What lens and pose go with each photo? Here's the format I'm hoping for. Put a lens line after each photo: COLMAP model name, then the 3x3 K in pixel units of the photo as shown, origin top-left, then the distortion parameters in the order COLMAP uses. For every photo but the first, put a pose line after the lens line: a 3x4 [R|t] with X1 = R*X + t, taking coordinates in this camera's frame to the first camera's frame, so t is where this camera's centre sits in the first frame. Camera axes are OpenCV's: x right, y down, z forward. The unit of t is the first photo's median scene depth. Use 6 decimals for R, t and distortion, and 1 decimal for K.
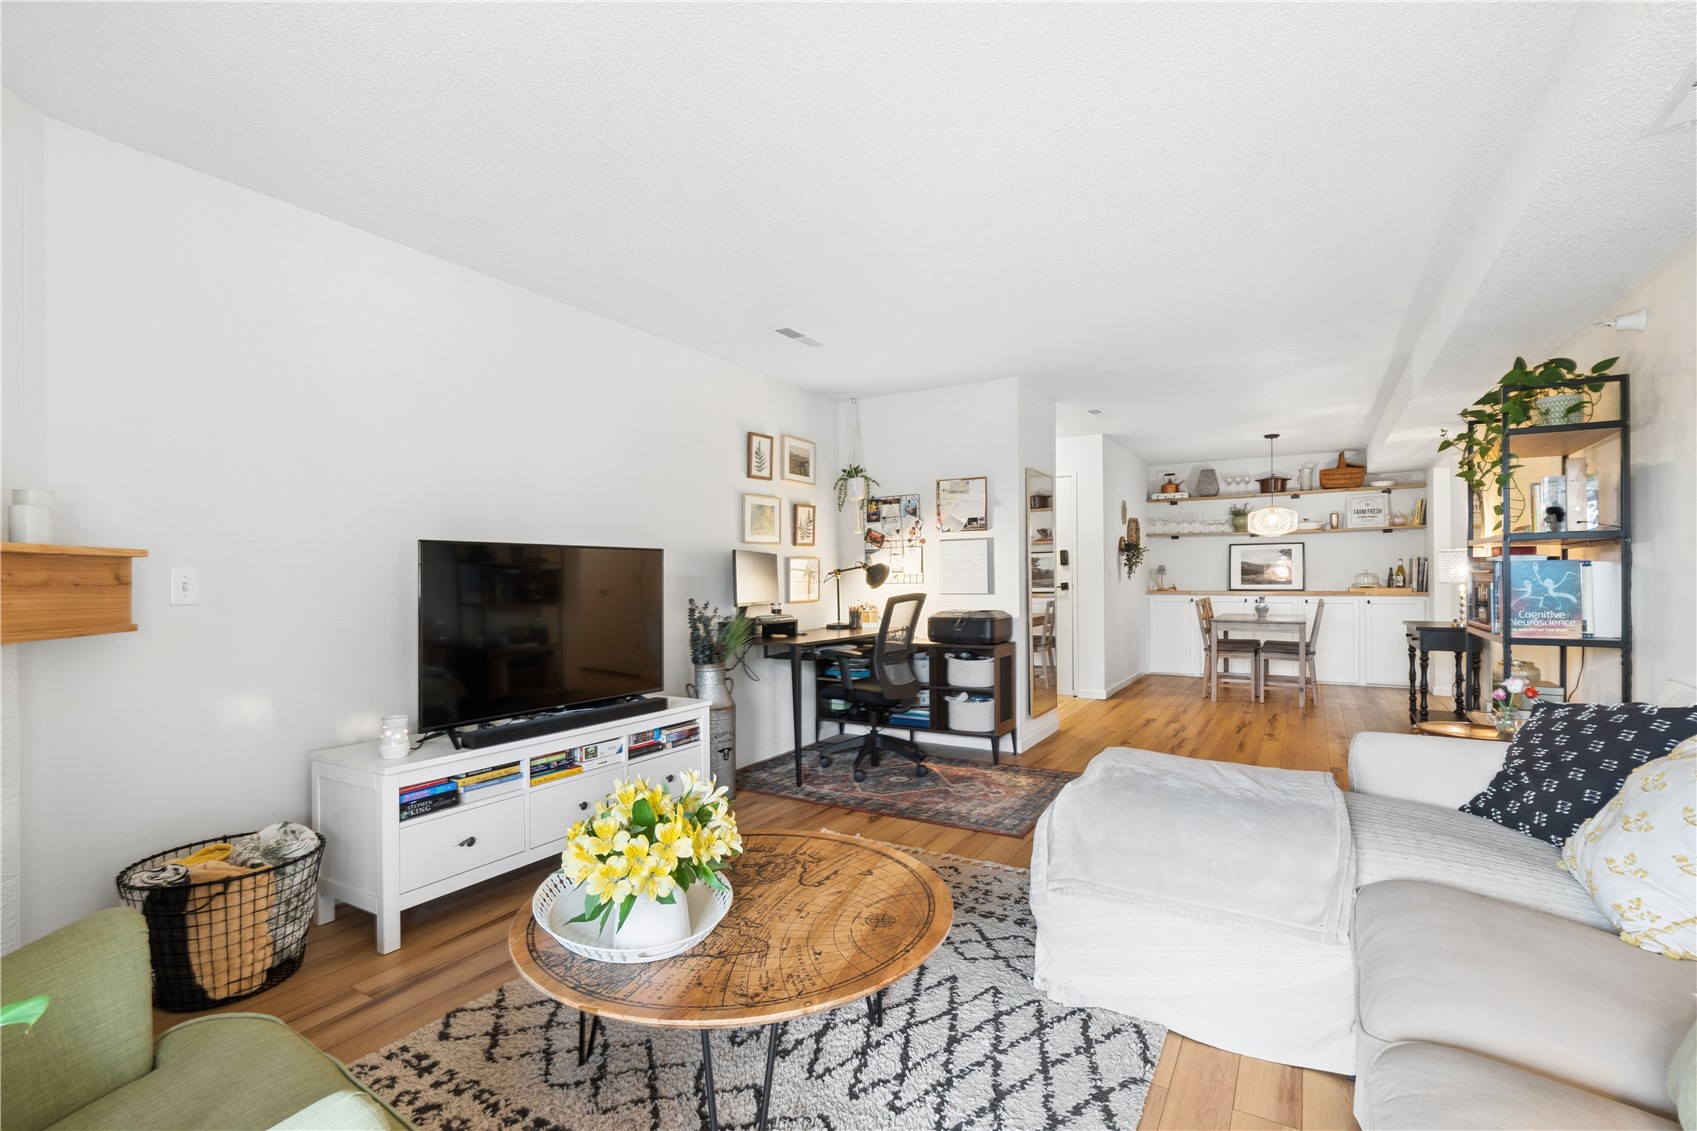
lens RADIAL K [[766.5, 0, 848.3], [0, 766.5, 578.5], [0, 0, 1]] dist [-0.001963, 0.000721]
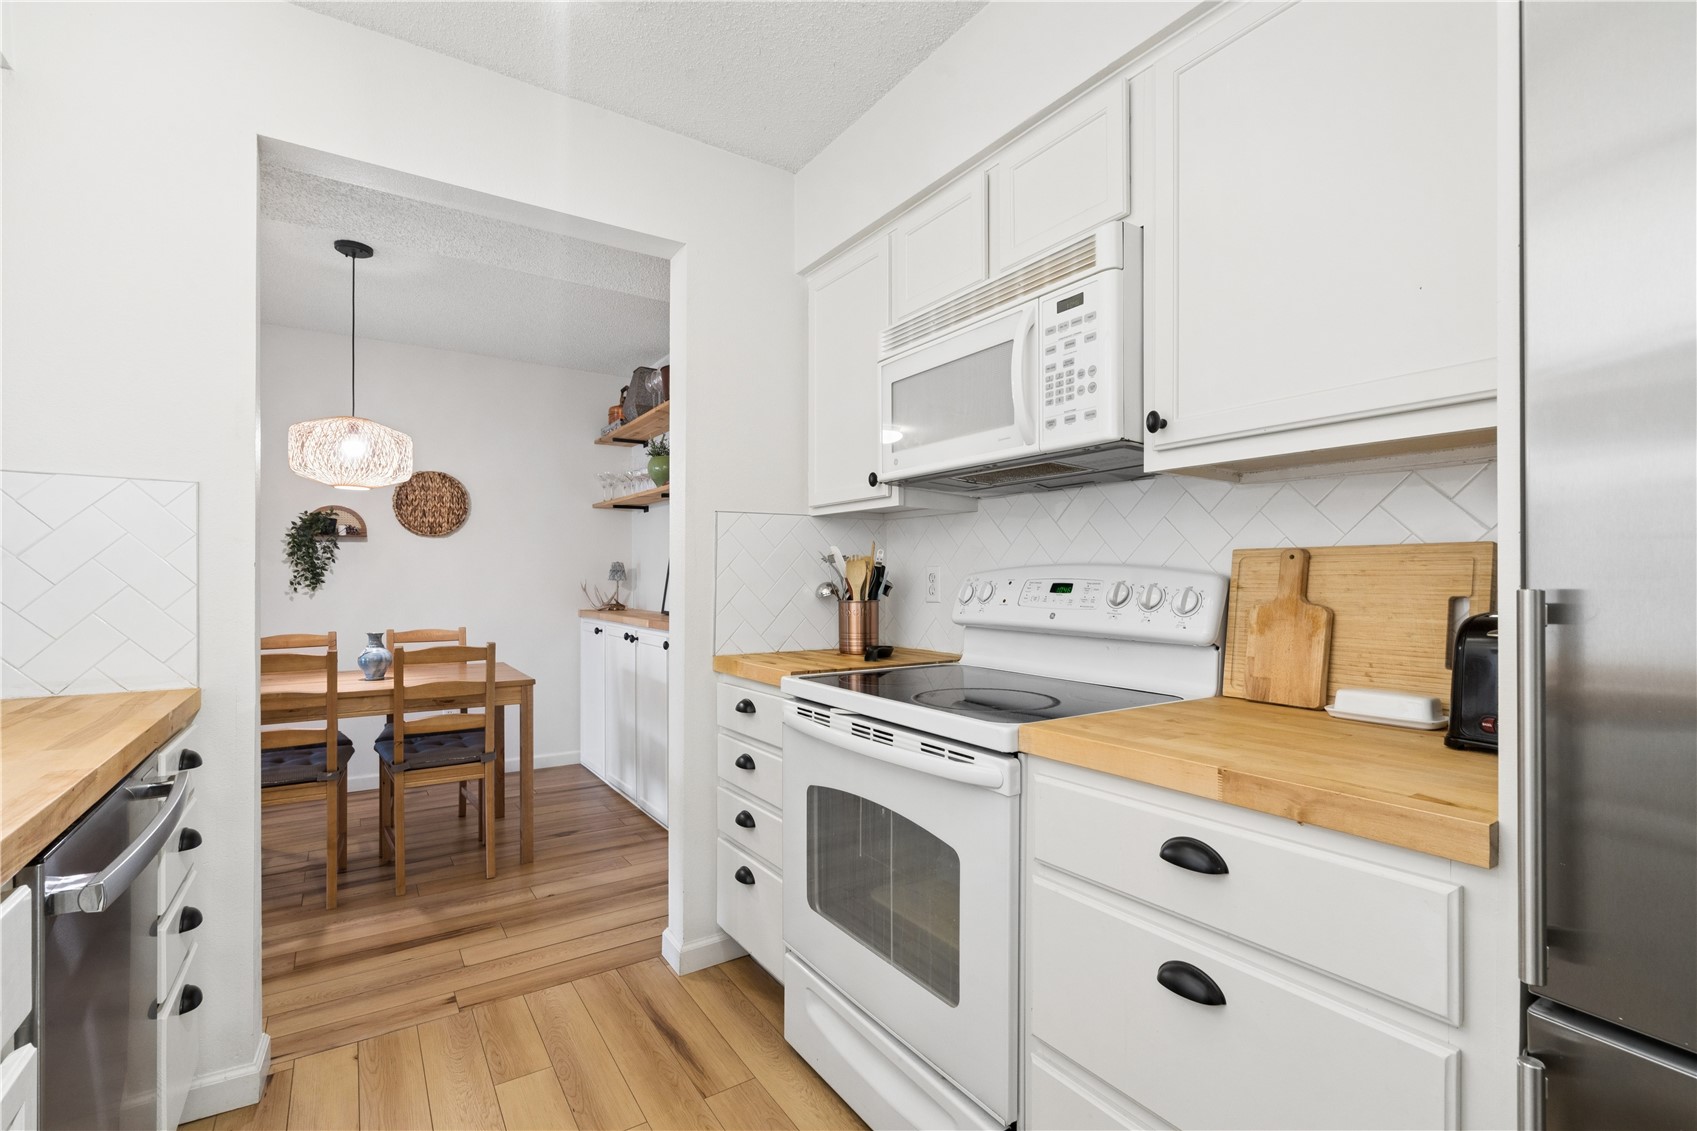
lens RADIAL K [[766.5, 0, 848.3], [0, 766.5, 578.5], [0, 0, 1]] dist [-0.001963, 0.000721]
pose [[0.901325, 0.008798, -0.433053, 0.915028], [-0.009969, 0.999950, -0.000435, -0.008366], [0.433028, 0.004709, 0.901368, 0.690306]]
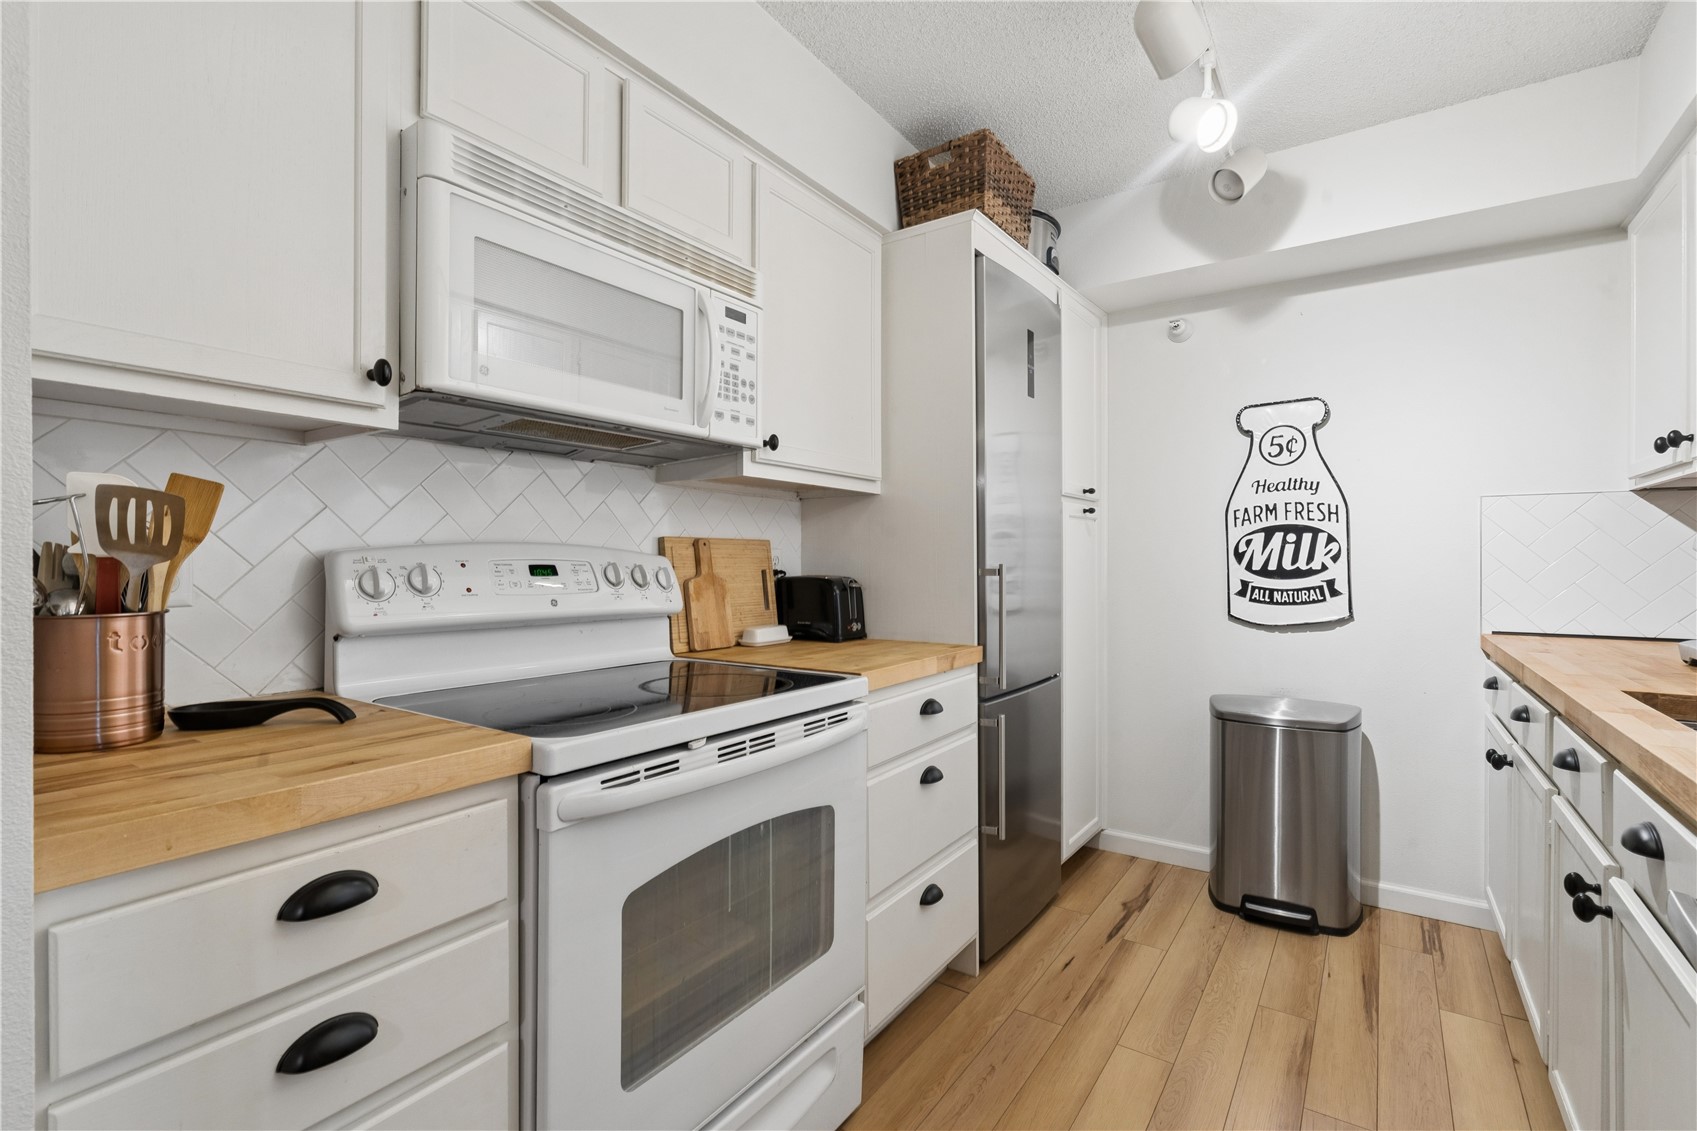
lens RADIAL K [[769.9, 0, 843.2], [0, 769.9, 561.7], [0, 0, 1]] dist [-0.000558, 0.000389]
pose [[0.065164, 0.006986, 0.997850, 0.662815], [0.002169, 0.999972, -0.007142, -0.006837], [-0.997872, 0.002630, 0.065147, 0.845490]]
